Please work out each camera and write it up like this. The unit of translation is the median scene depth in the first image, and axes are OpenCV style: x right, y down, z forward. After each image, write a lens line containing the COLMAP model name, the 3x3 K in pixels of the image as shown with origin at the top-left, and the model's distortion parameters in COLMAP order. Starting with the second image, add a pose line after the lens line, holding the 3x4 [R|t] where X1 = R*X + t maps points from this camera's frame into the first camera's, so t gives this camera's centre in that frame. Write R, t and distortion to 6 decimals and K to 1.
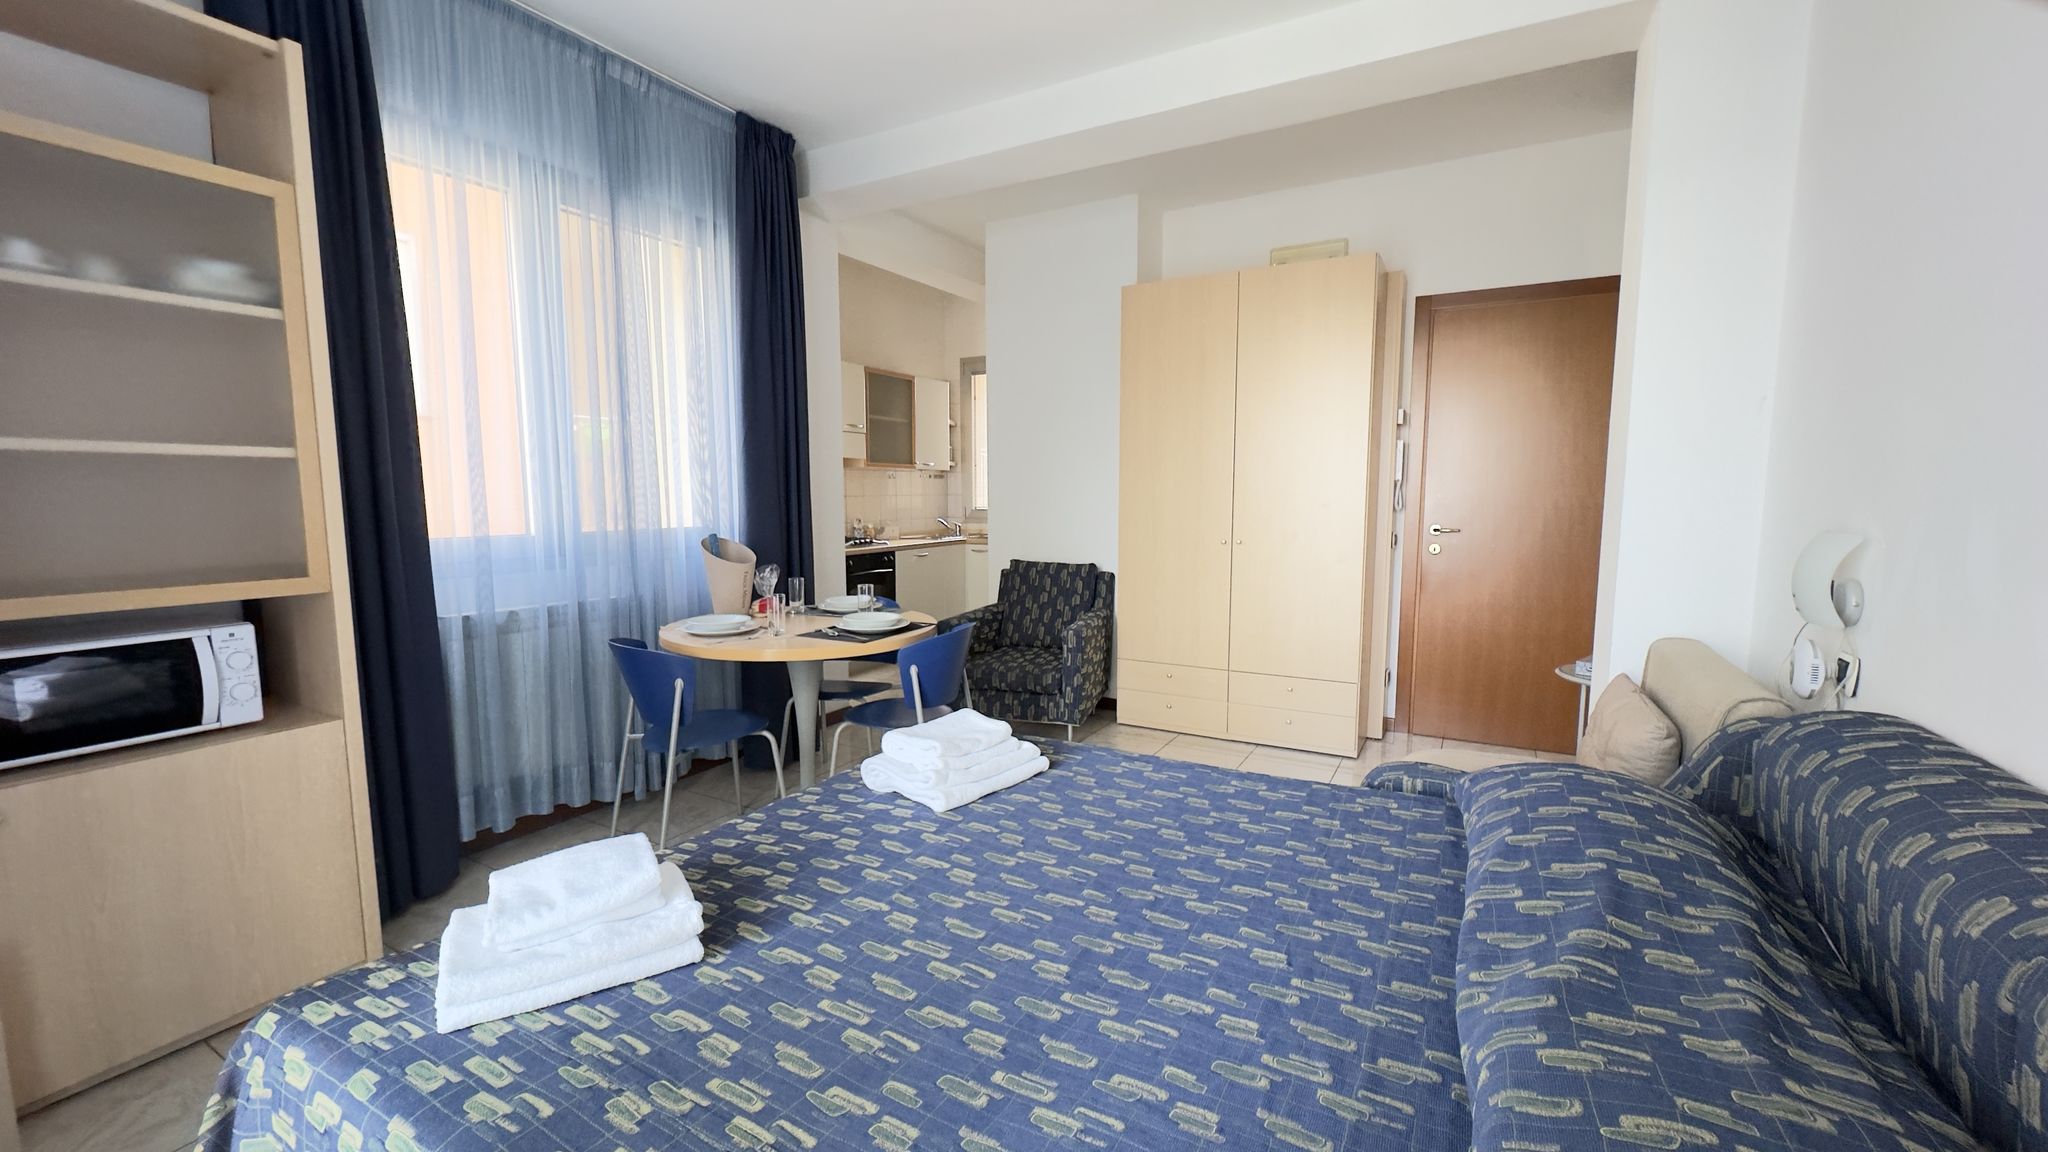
lens RADIAL K [[812.3, 0, 1025.1], [0, 812.3, 579.1], [0, 0, 1]] dist [-0.002112, 0.000258]
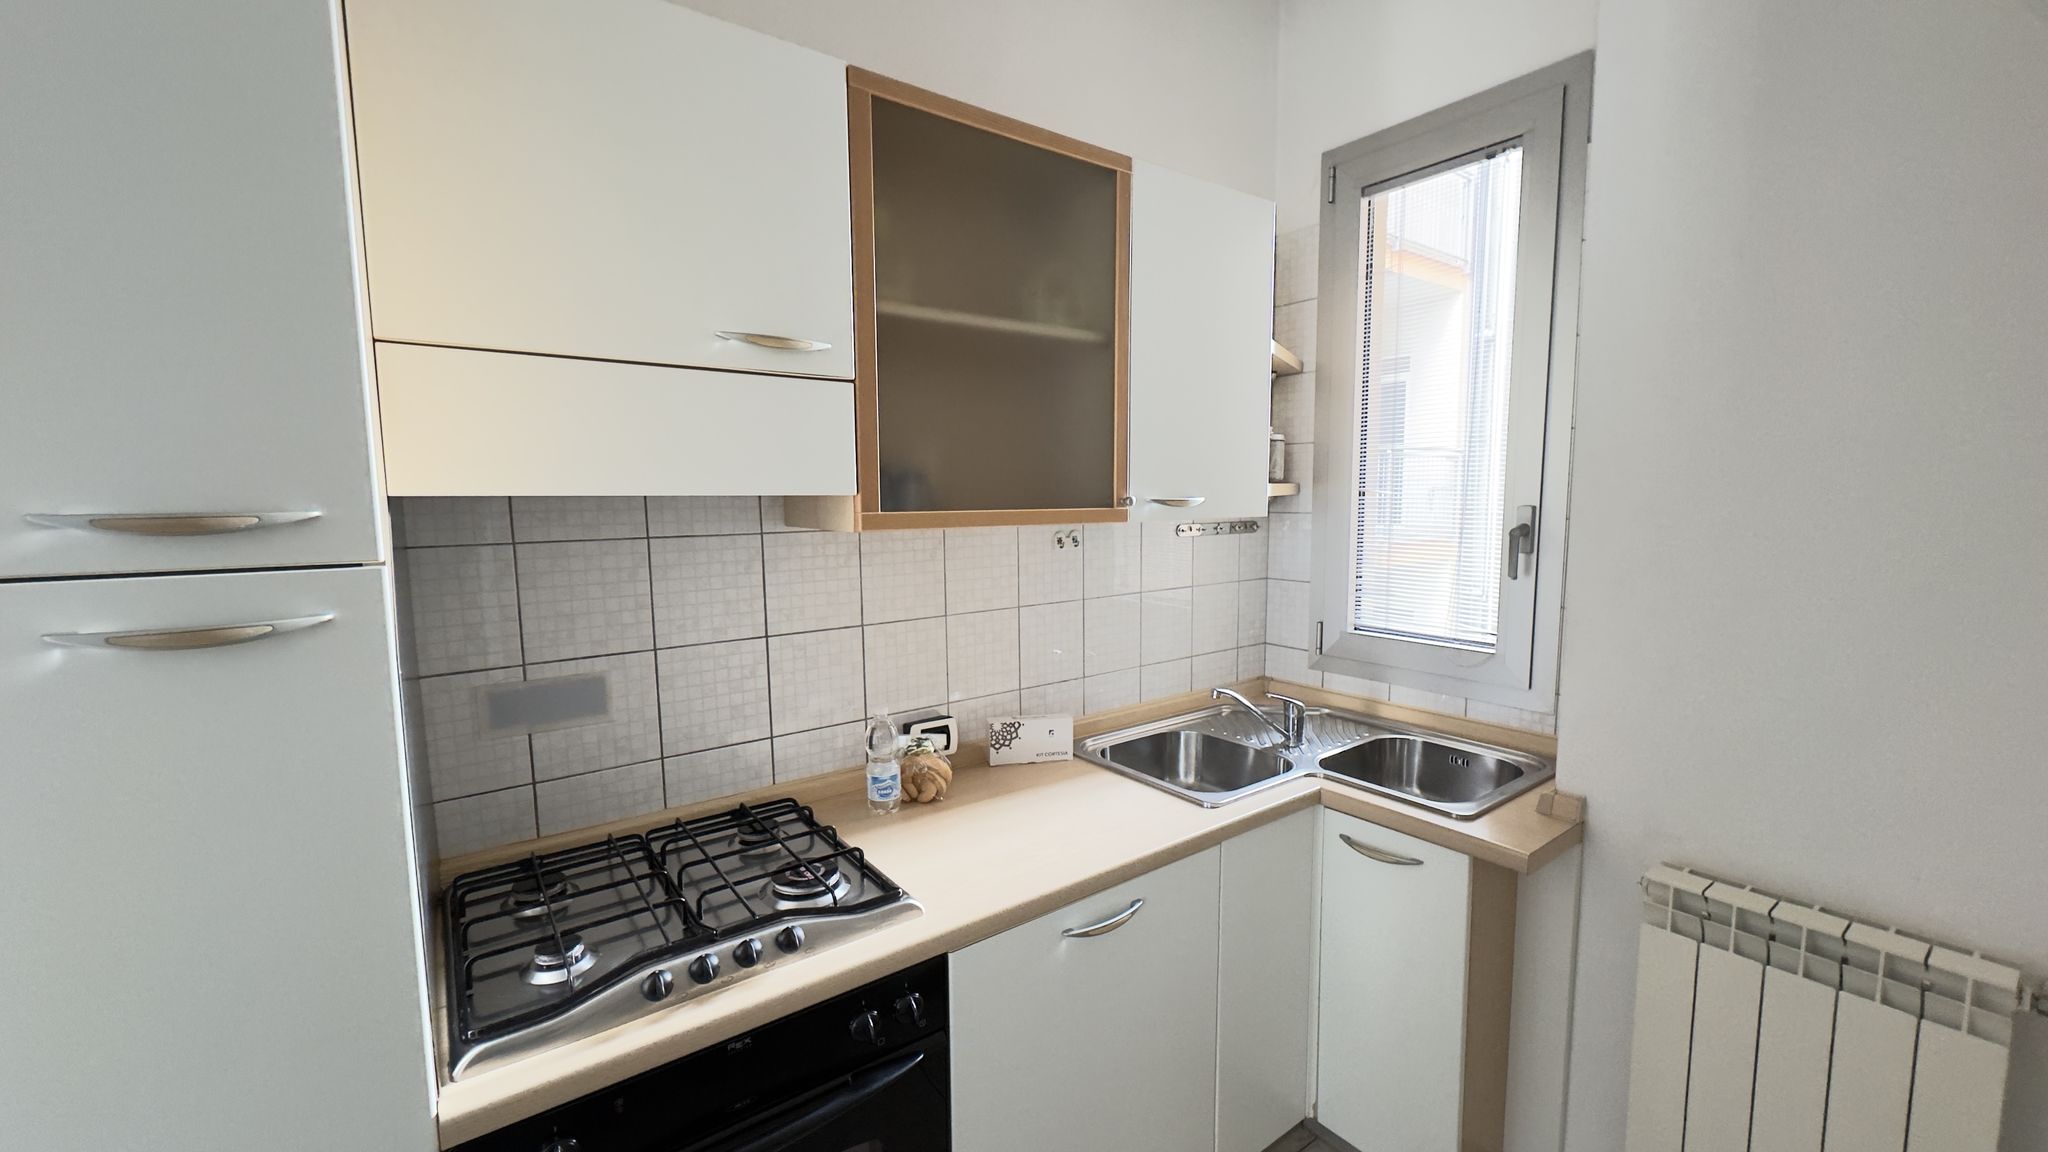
lens RADIAL K [[812.3, 0, 1025.1], [0, 812.3, 579.1], [0, 0, 1]] dist [-0.002112, 0.000258]
pose [[0.913462, 0.035651, -0.405359, -0.097114], [-0.035797, 0.999333, 0.007223, -0.197455], [0.405346, 0.007913, 0.914129, 1.246551]]
